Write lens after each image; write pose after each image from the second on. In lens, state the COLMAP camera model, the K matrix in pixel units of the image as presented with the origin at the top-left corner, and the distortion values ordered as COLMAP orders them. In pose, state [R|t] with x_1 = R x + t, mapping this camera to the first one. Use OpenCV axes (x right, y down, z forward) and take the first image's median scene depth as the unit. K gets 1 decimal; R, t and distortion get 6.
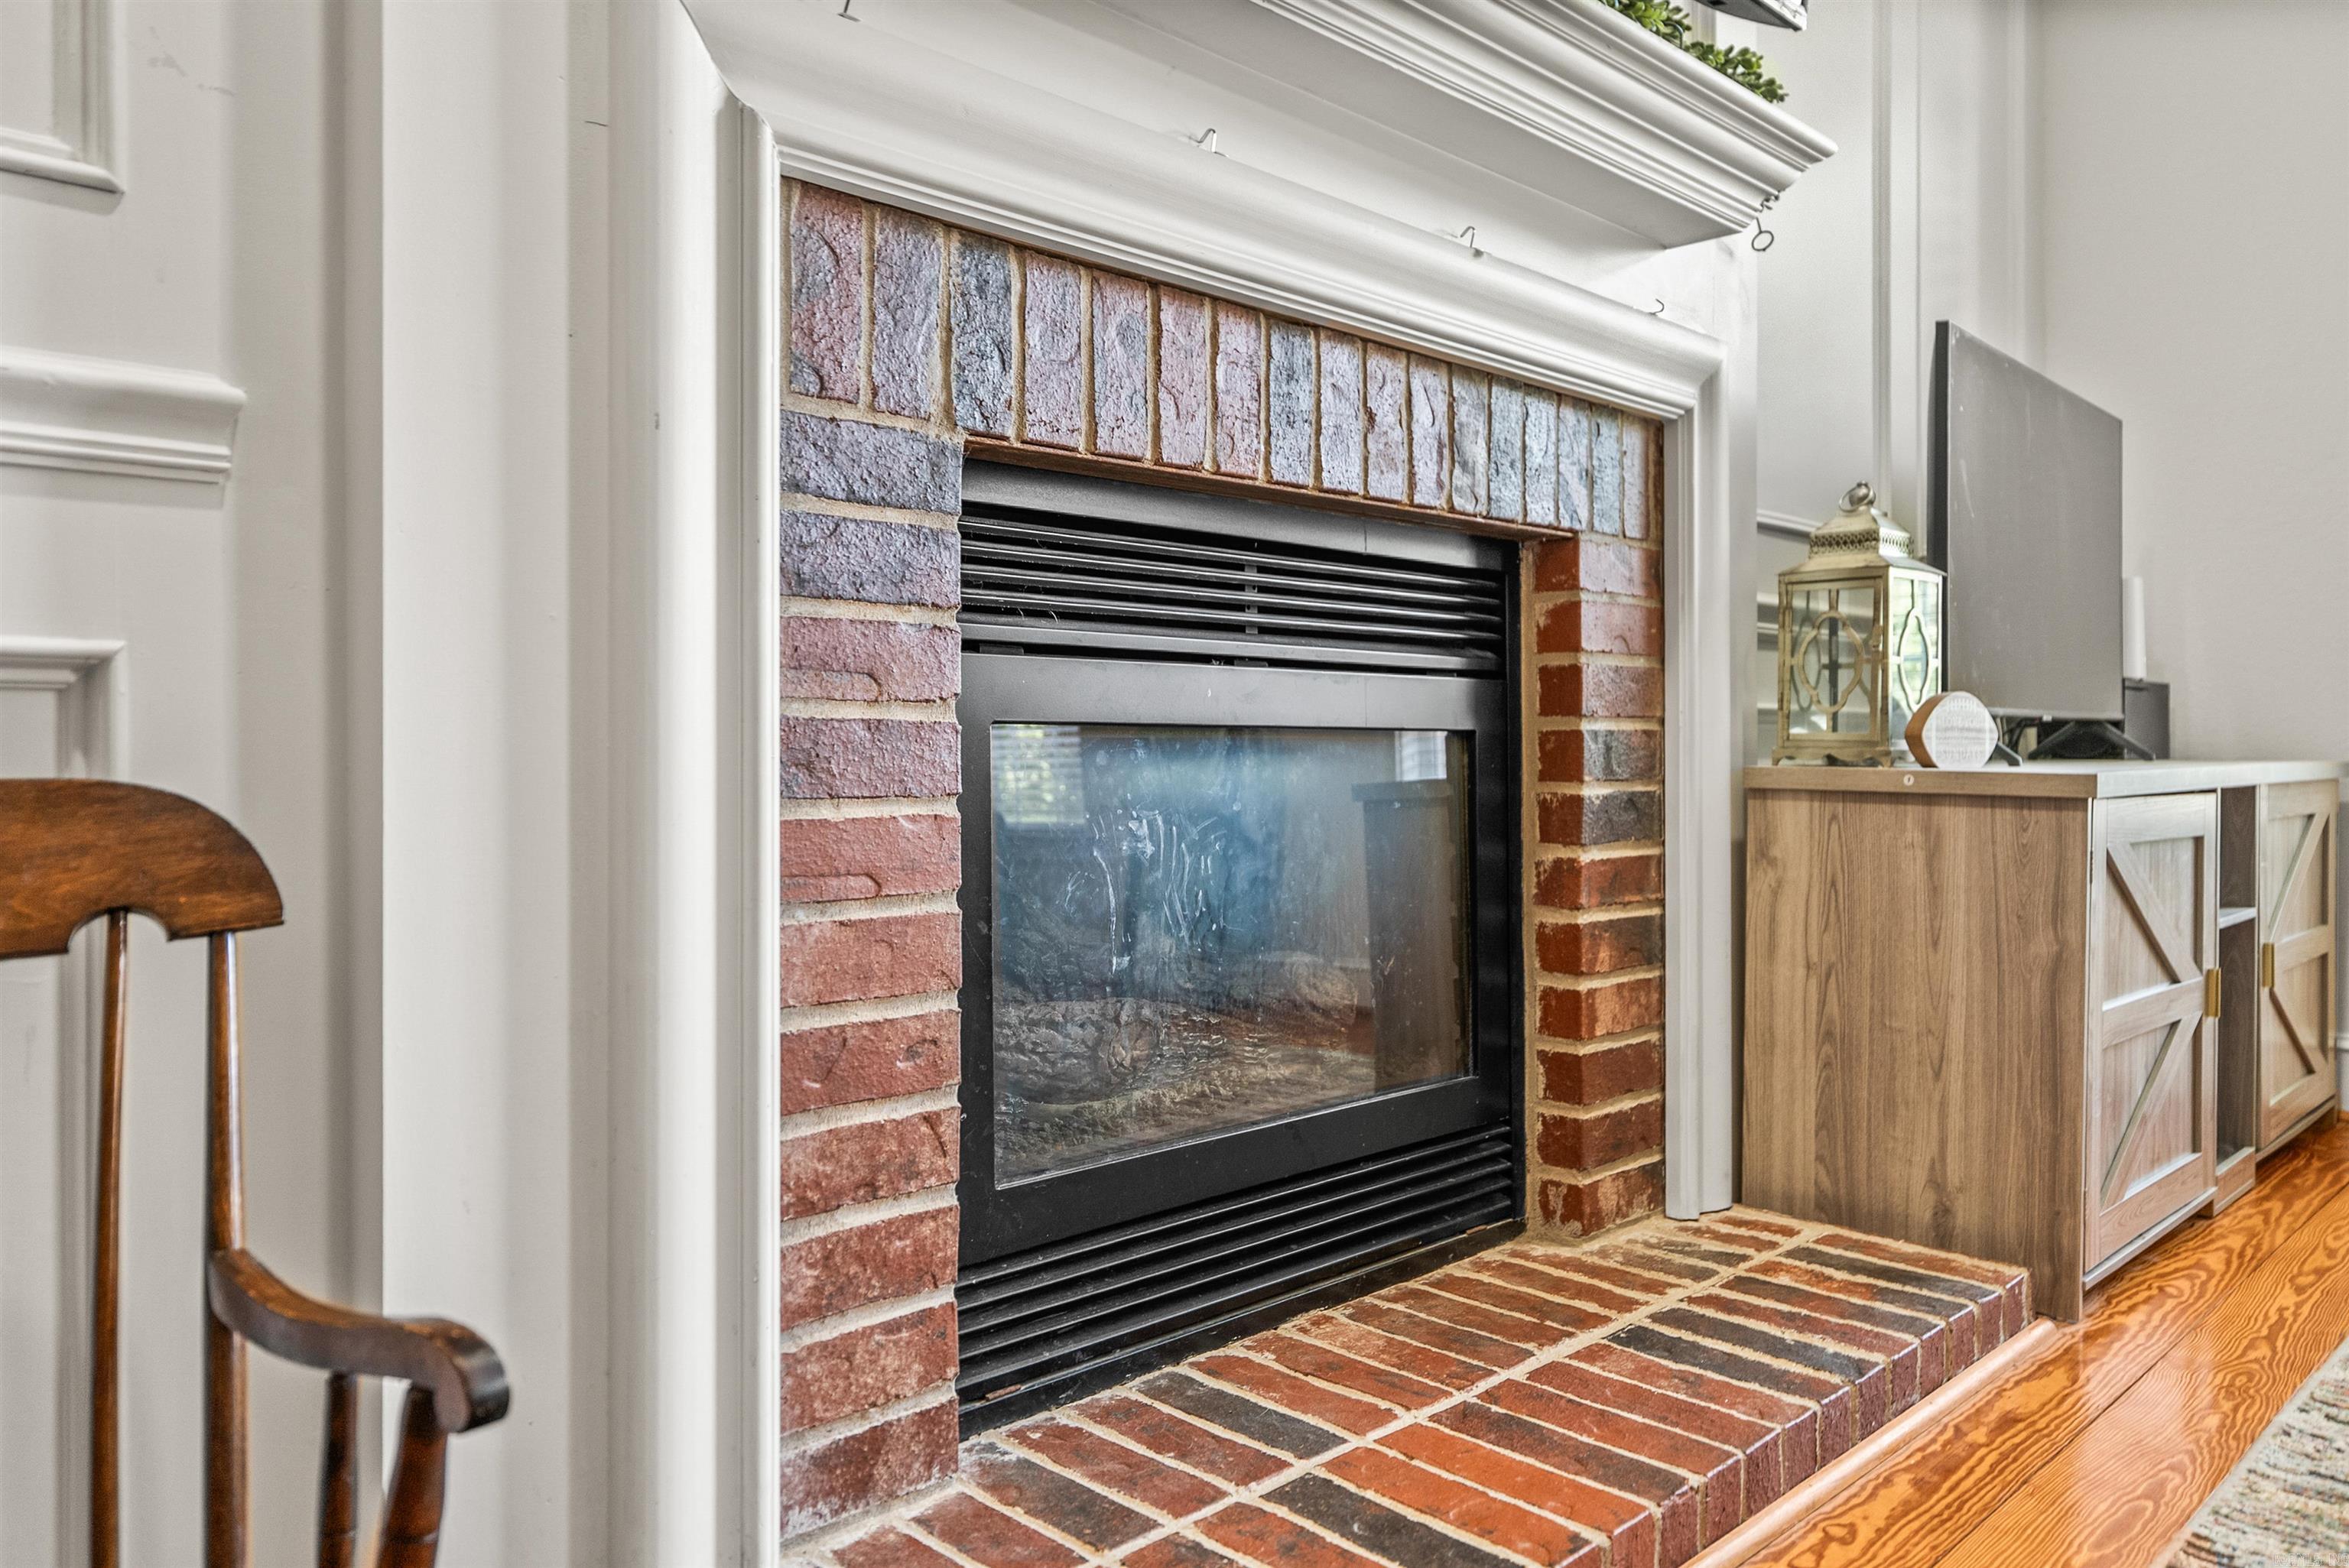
lens RADIAL K [[1608.7, 0, 1174.3], [0, 1608.7, 754.4], [0, 0, 1]] dist [-0.001025, -0.000864]
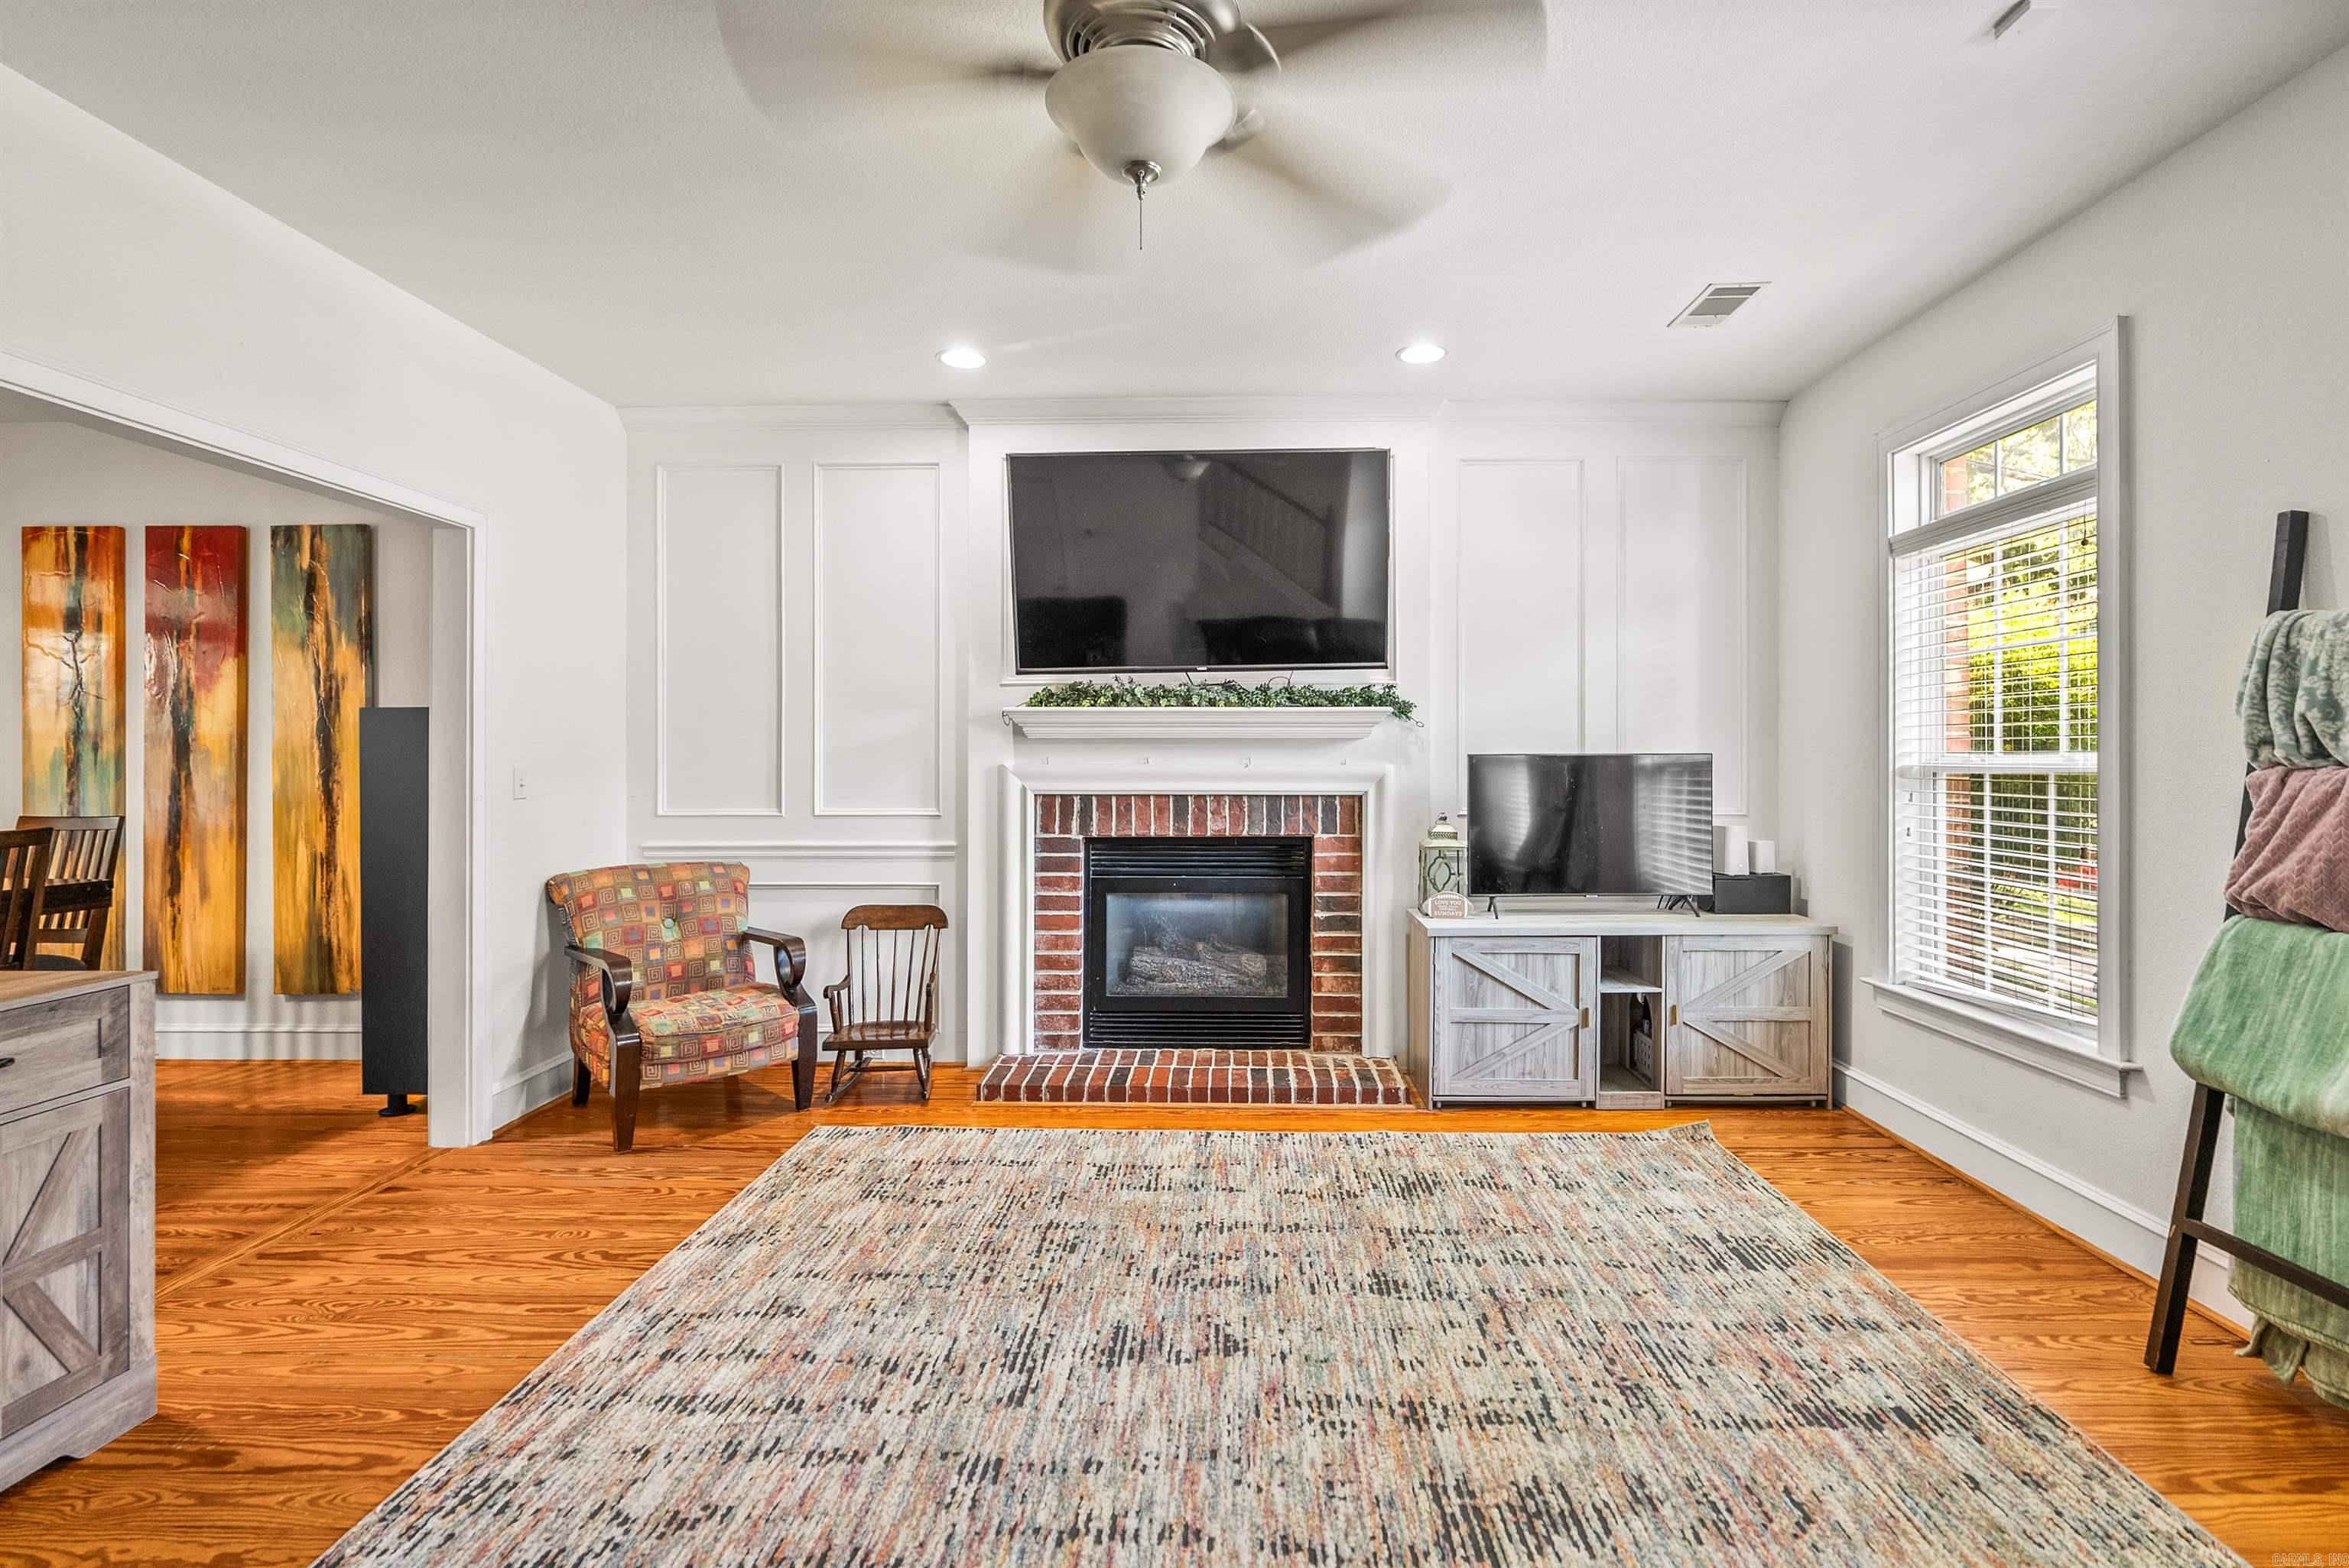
lens RADIAL K [[1083.2, 0, 1209.3], [0, 1083.2, 754.4], [0, 0, 1]] dist [-0.003148, -0.000345]
pose [[0.703497, -0.004135, -0.710687, 1.646398], [0.000008, 0.999983, -0.005809, -0.284925], [0.710699, 0.004081, 0.703485, -0.684430]]
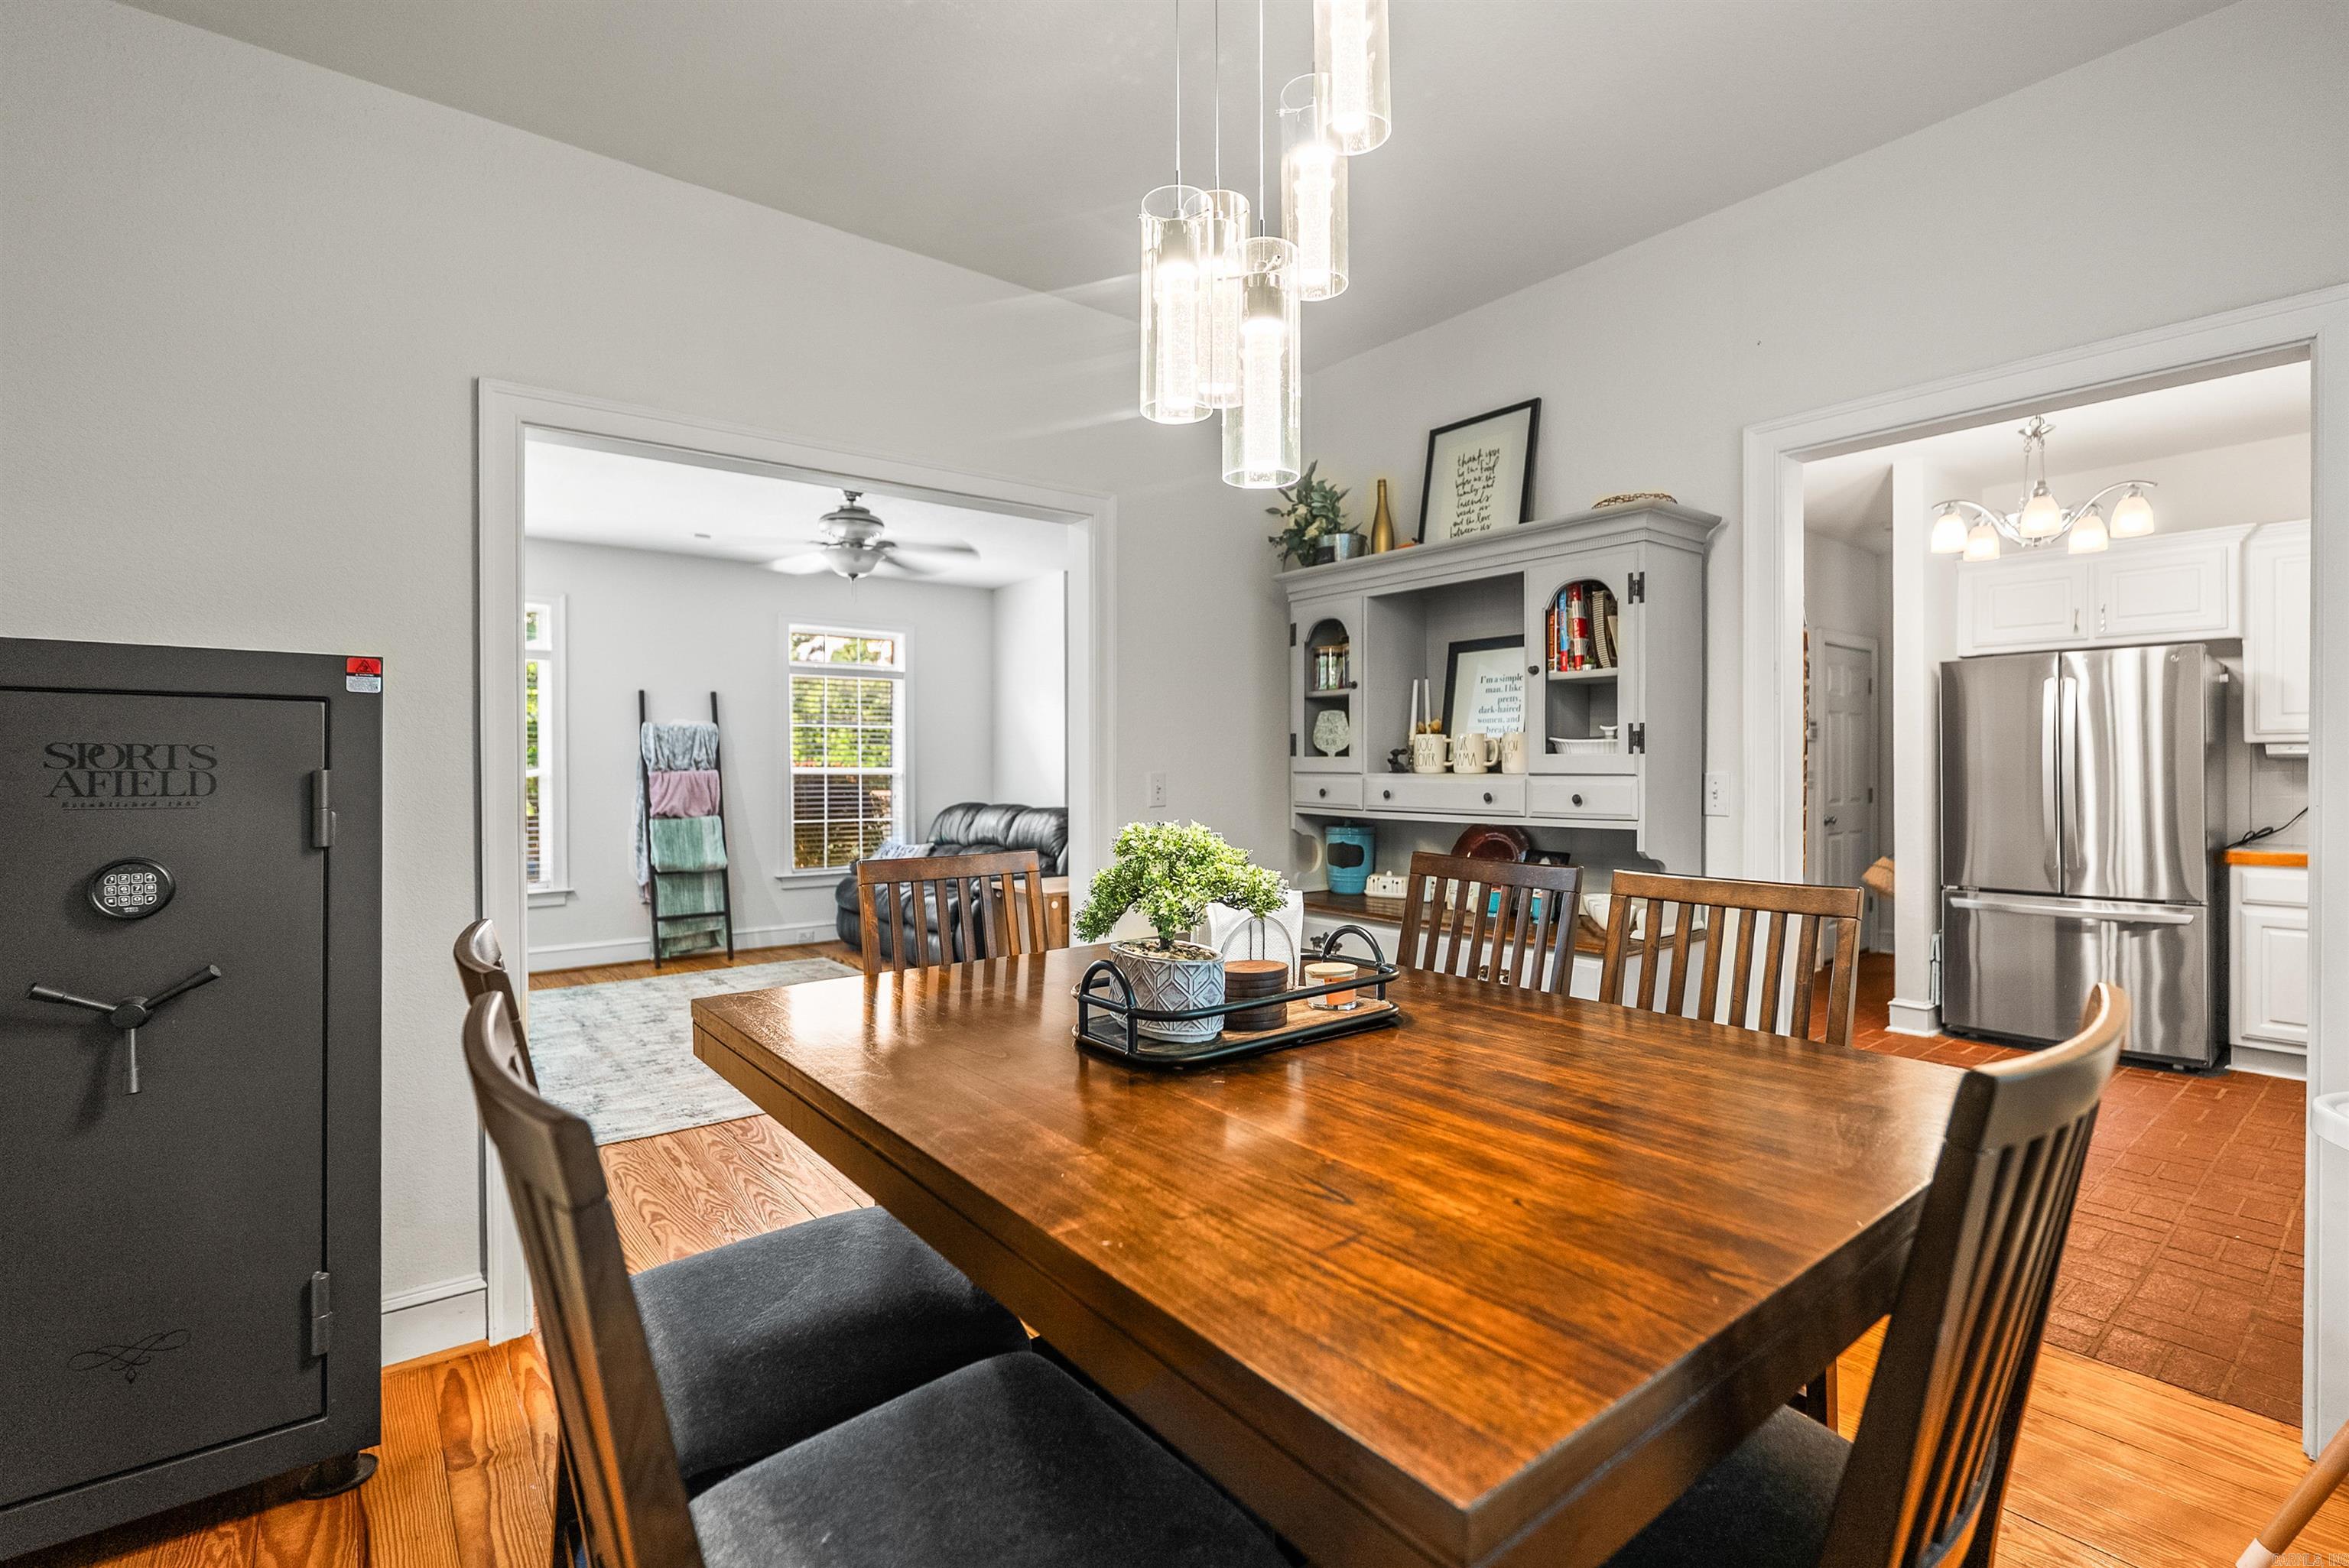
lens RADIAL K [[1068.2, 0, 1168.2], [0, 1068.2, 773.8], [0, 0, 1]] dist [0.010160, 0.000108]
pose [[0.113641, -0.004643, 0.993511, -1.623495], [0.005138, 0.999978, 0.004085, -0.277991], [-0.993509, 0.004640, 0.113662, -1.194905]]
